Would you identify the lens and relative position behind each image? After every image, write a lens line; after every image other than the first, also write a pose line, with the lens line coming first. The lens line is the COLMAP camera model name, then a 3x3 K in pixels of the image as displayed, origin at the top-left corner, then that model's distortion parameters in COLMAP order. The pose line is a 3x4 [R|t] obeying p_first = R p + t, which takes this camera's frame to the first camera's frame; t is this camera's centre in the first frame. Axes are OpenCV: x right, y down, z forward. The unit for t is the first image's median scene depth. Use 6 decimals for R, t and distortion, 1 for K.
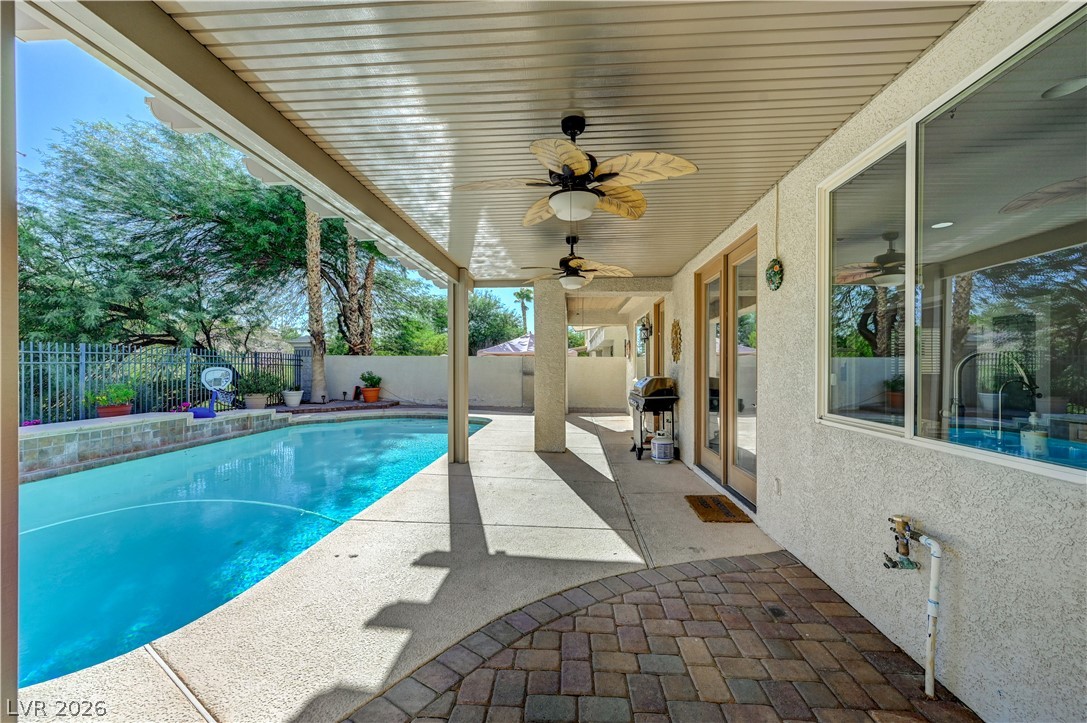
lens RADIAL K [[426.1, 0, 547.7], [0, 426.1, 370.0], [0, 0, 1]] dist [0.001946, 0.000398]
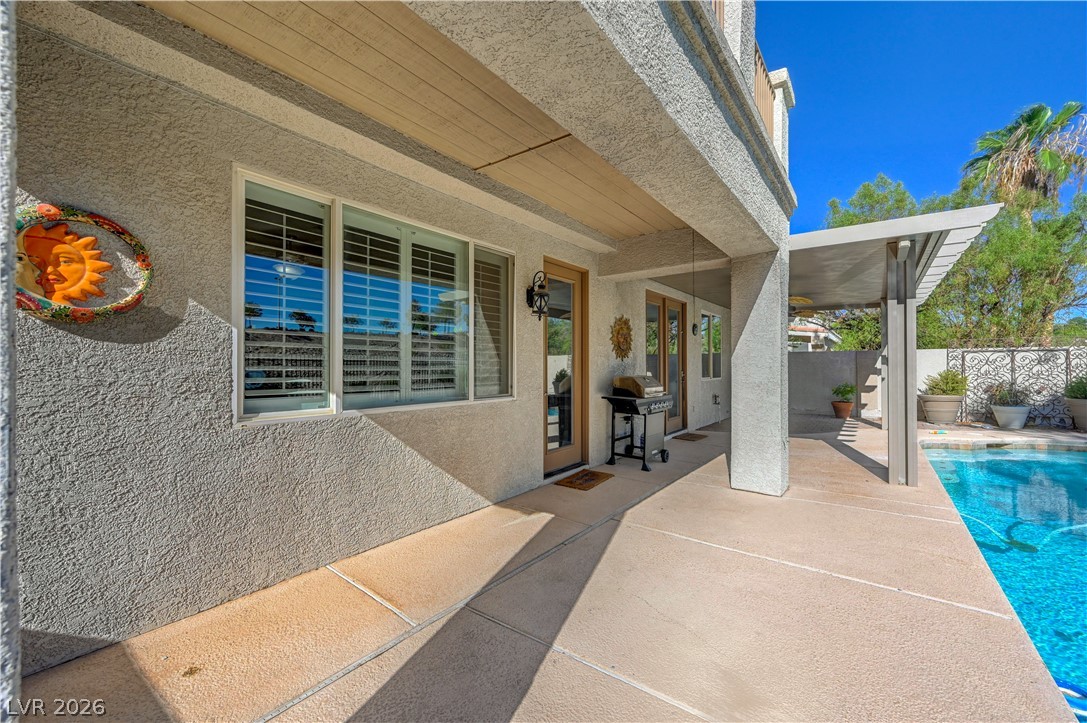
lens RADIAL K [[423.2, 0, 546.6], [0, 423.2, 360.4], [0, 0, 1]] dist [0.001506, 0.000297]
pose [[-0.823420, 0.004189, 0.567417, -0.217649], [0.004904, 0.999988, -0.000266, -0.036267], [-0.567411, 0.002564, -0.823431, 3.921831]]
